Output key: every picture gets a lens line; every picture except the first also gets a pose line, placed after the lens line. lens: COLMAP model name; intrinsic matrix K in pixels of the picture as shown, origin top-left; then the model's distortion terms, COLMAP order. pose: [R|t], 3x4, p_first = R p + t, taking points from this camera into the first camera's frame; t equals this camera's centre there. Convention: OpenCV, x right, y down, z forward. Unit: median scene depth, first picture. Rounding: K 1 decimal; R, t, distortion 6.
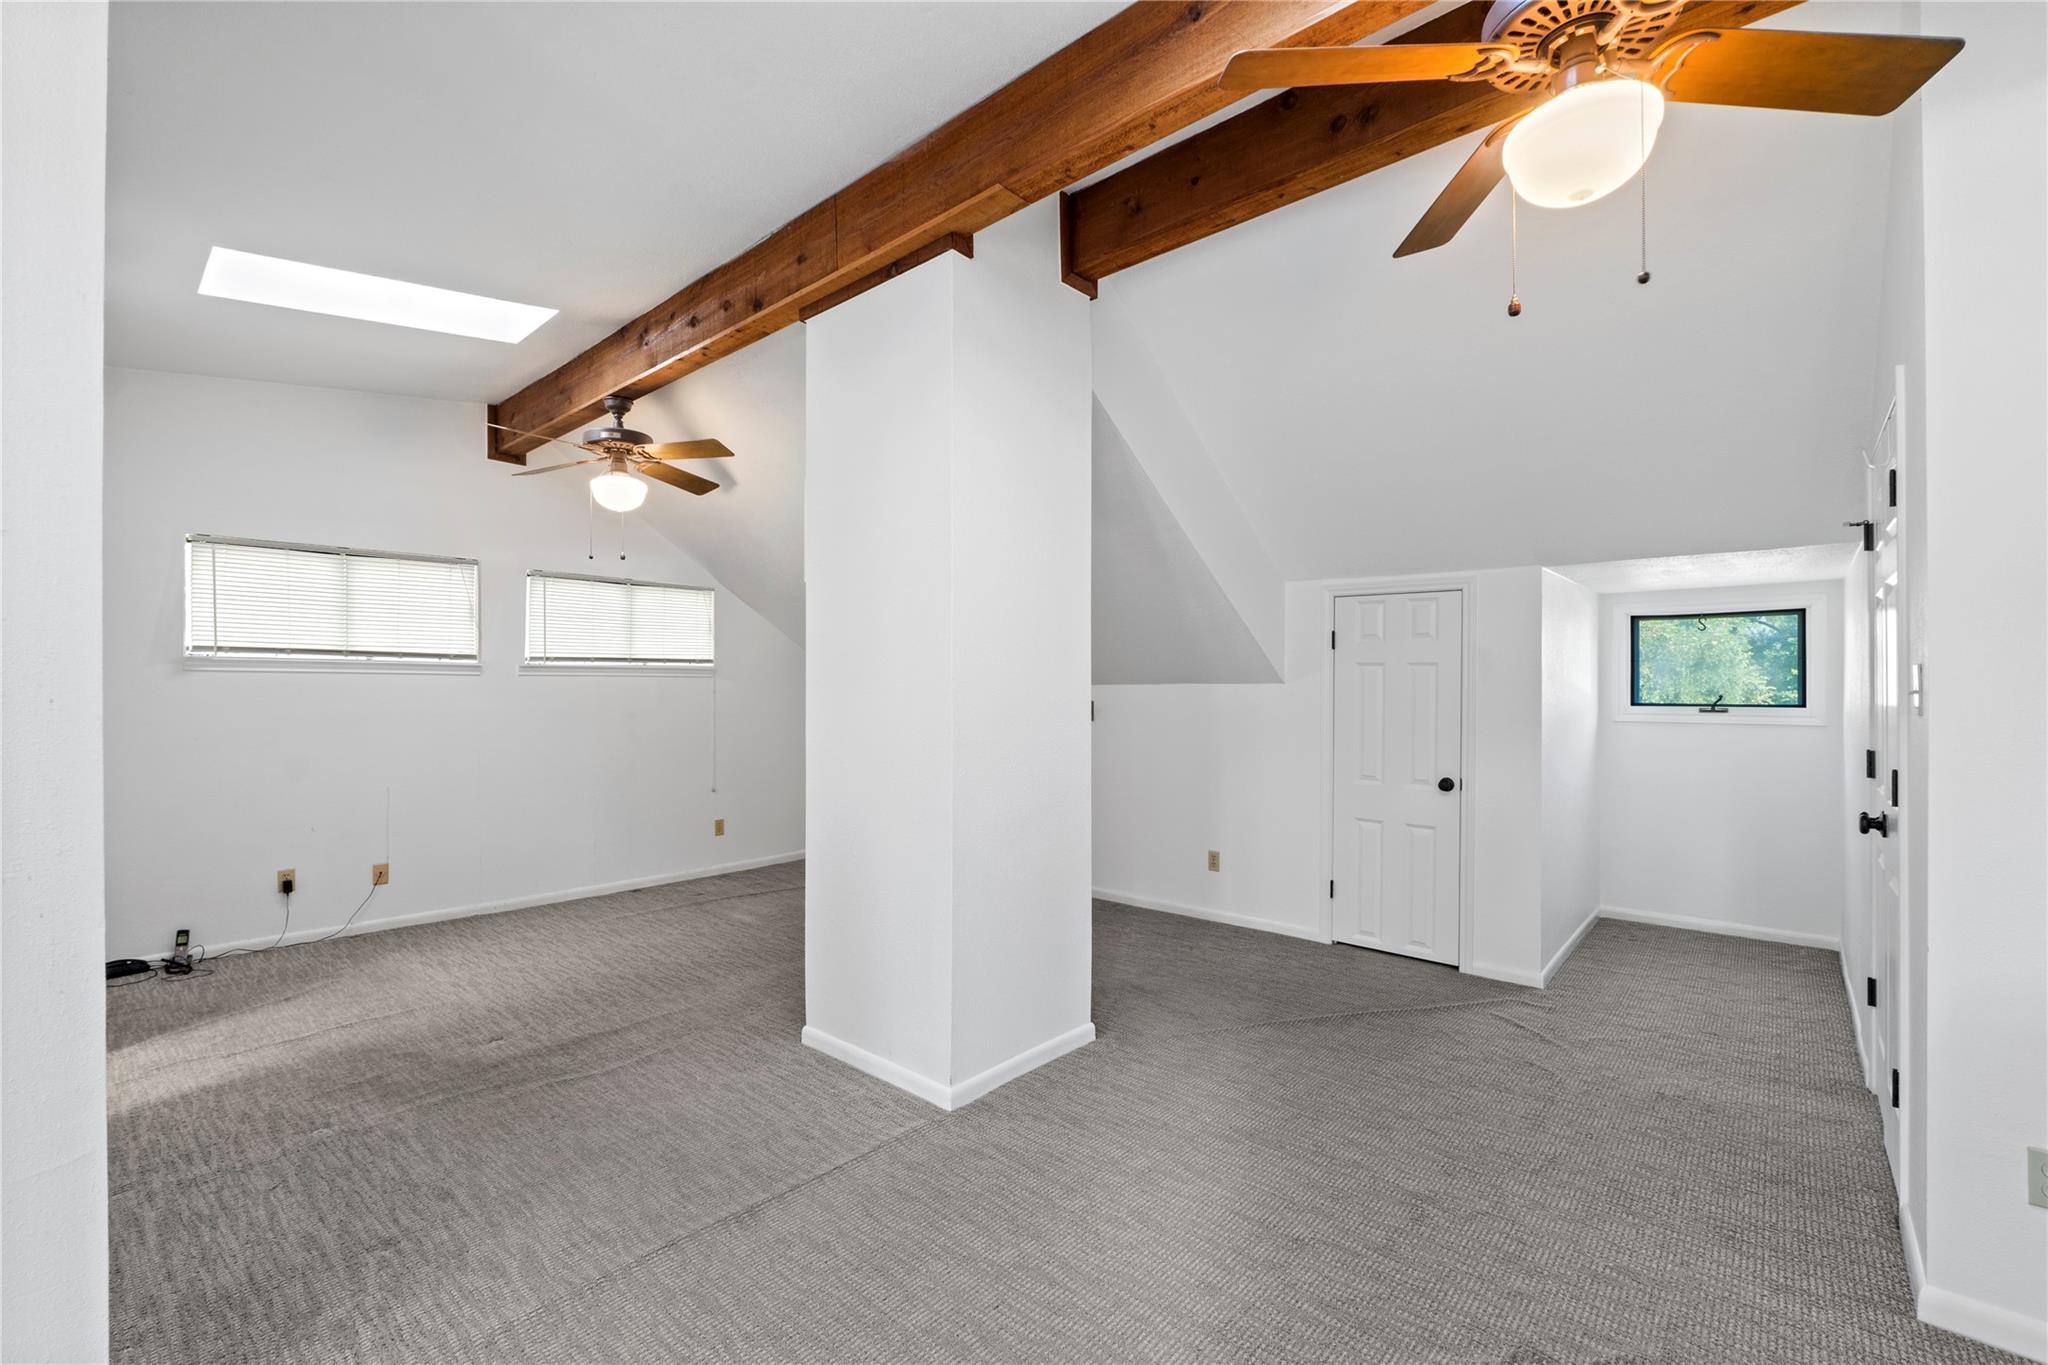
lens RADIAL K [[858.4, 0, 1024.0], [0, 858.4, 682.5], [0, 0, 1]] dist [-0.016227, -0.000016]
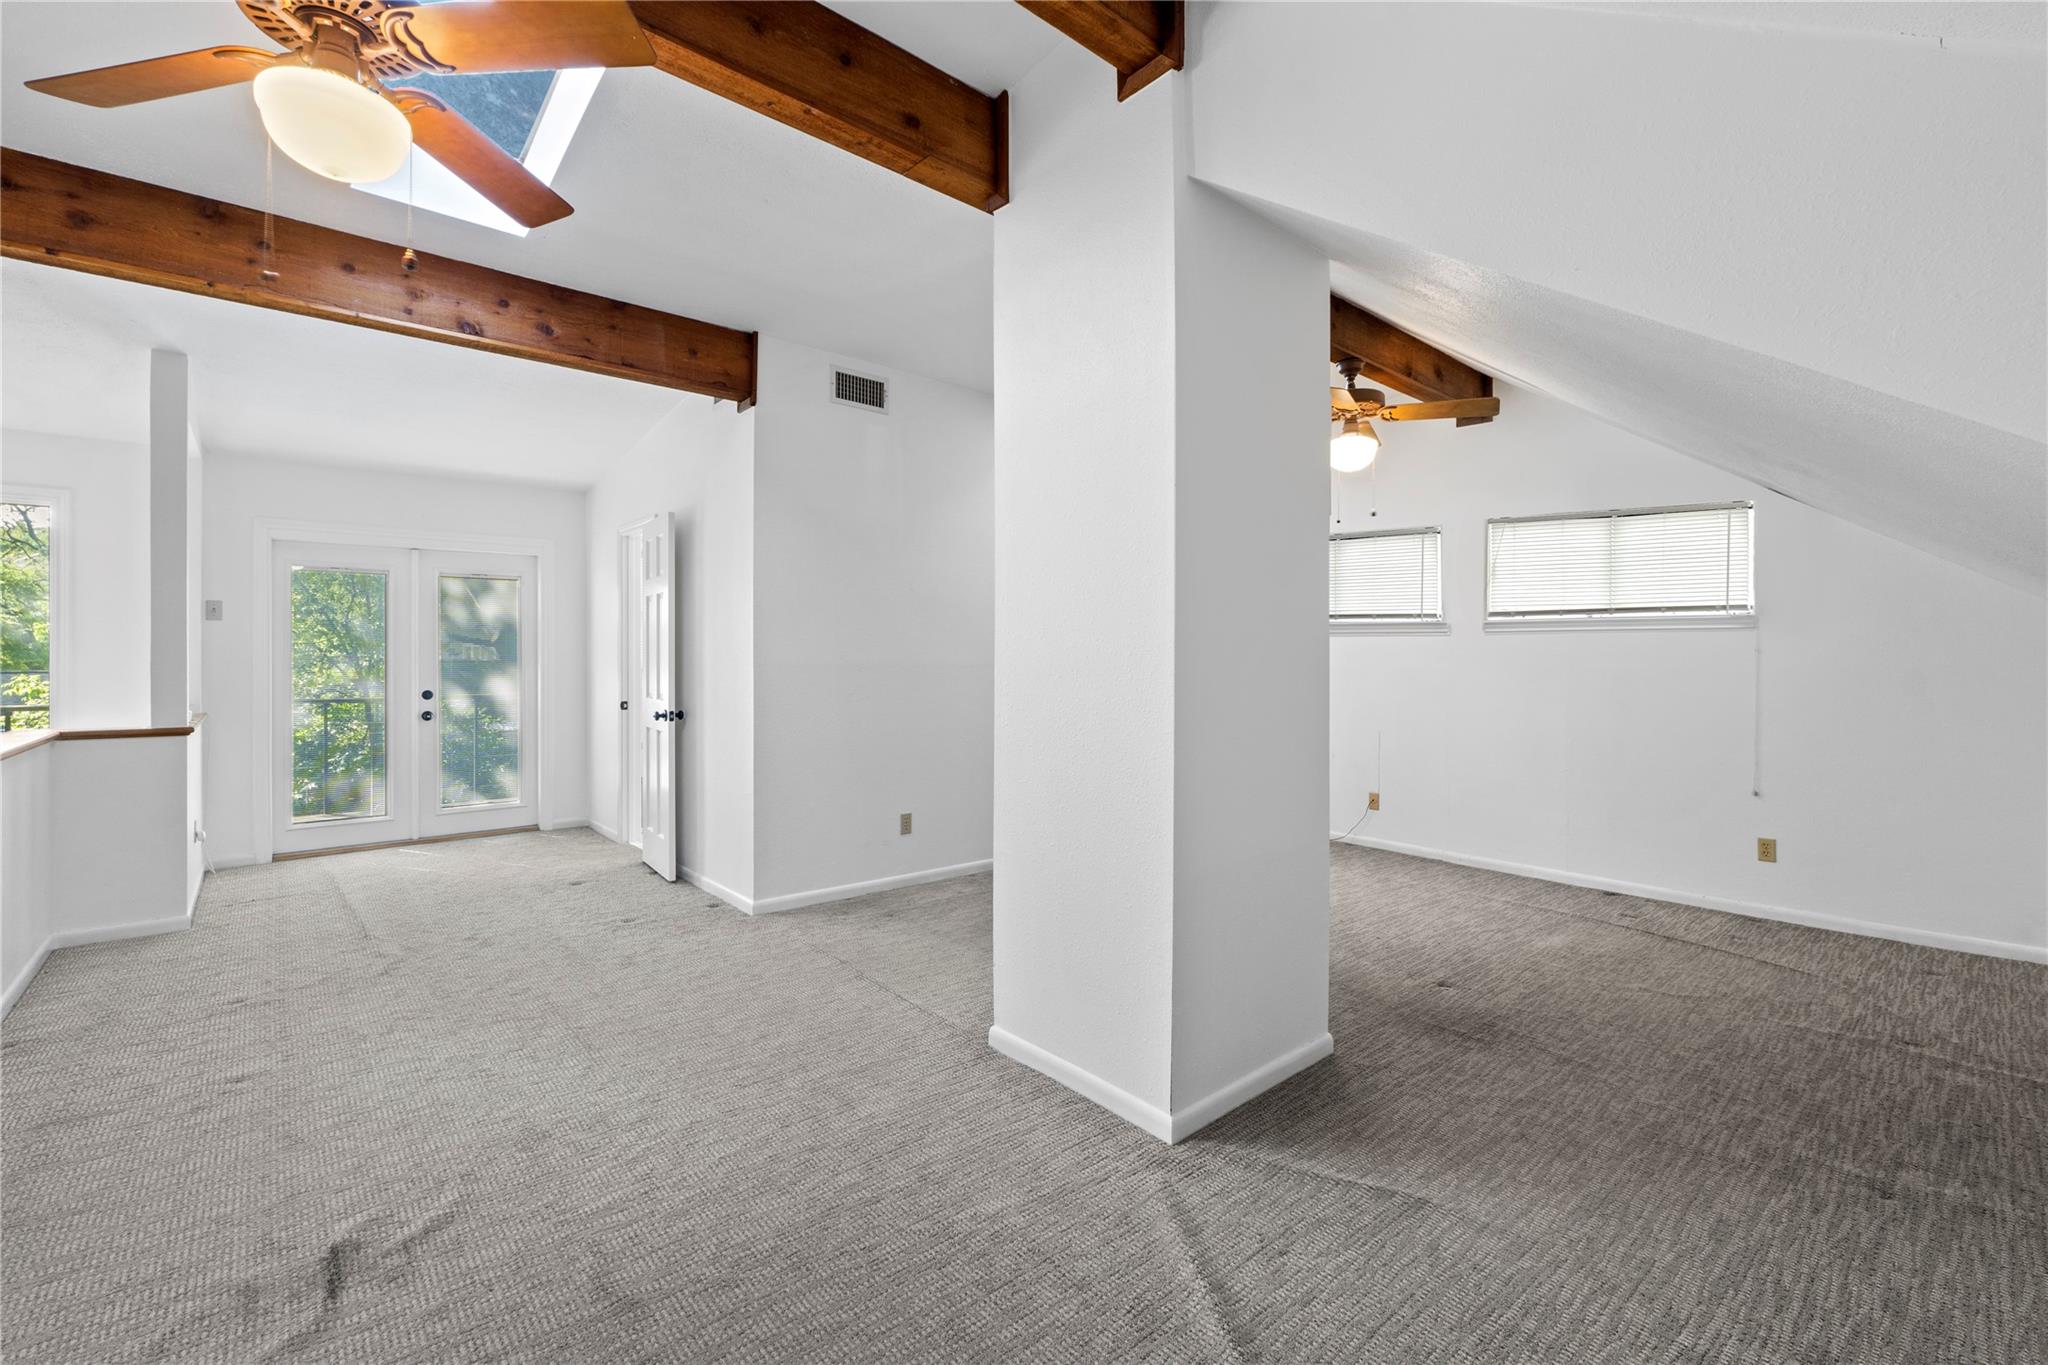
lens RADIAL K [[851.6, 0, 982.0], [0, 851.6, 663.3], [0, 0, 1]] dist [-0.000620, -0.001333]
pose [[-0.152013, 0.014031, -0.988279, 0.556703], [0.008579, 0.999880, 0.012876, 0.010581], [0.988341, -0.006521, -0.152116, 0.680112]]
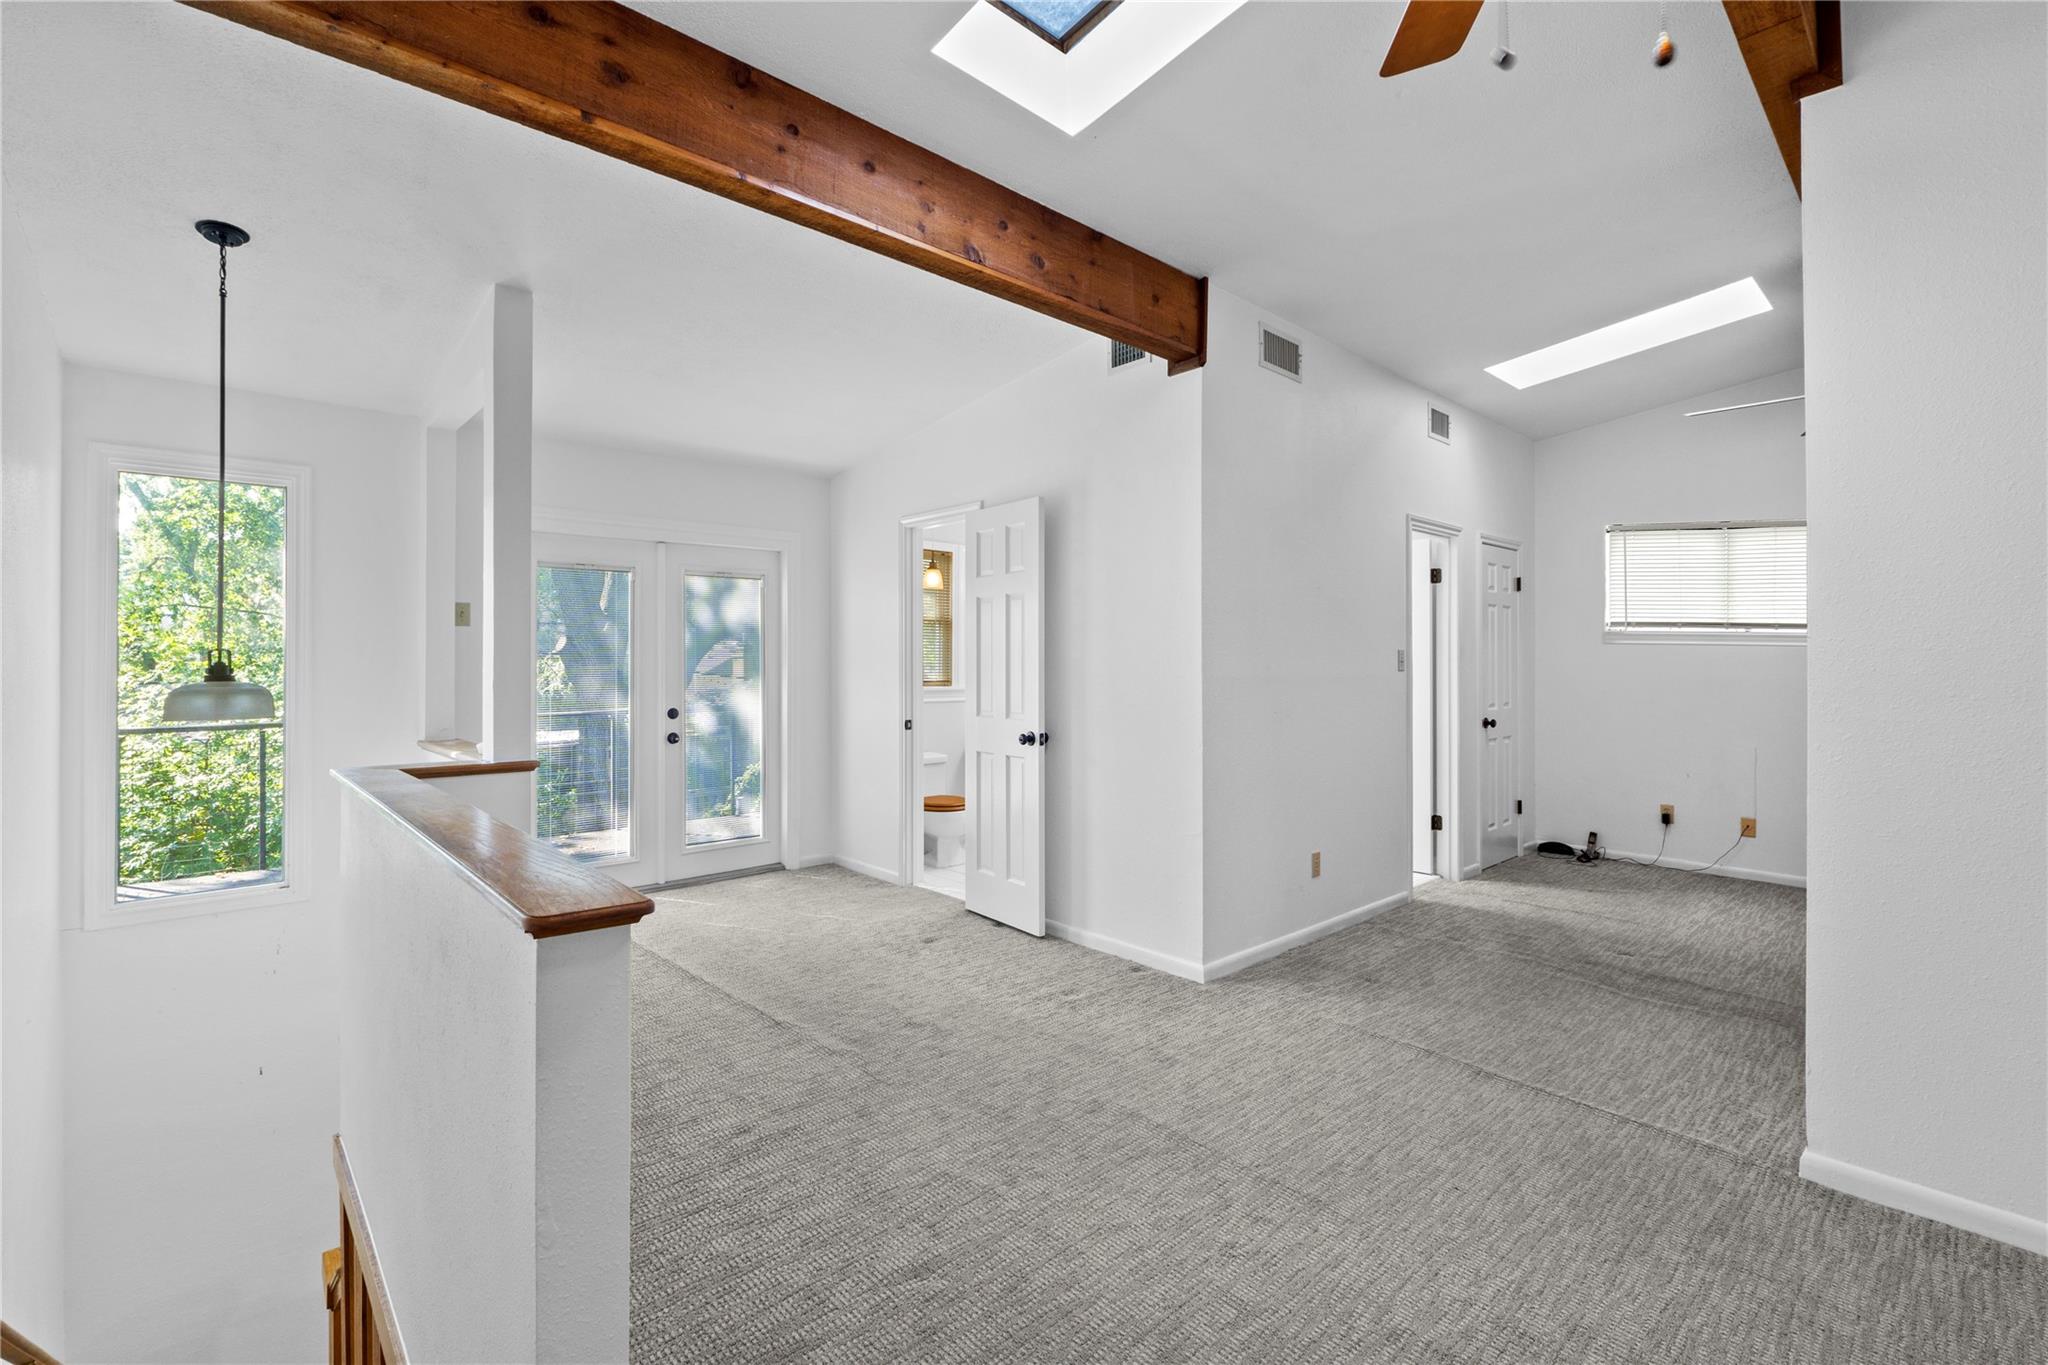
lens RADIAL K [[875.6, 0, 1005.6], [0, 875.6, 663.5], [0, 0, 1]] dist [-0.005317, -0.000651]
pose [[-0.115970, 0.006507, -0.993231, 0.480871], [0.011112, 0.999924, 0.005253, 0.001859], [0.993190, -0.010428, -0.116034, 0.208571]]
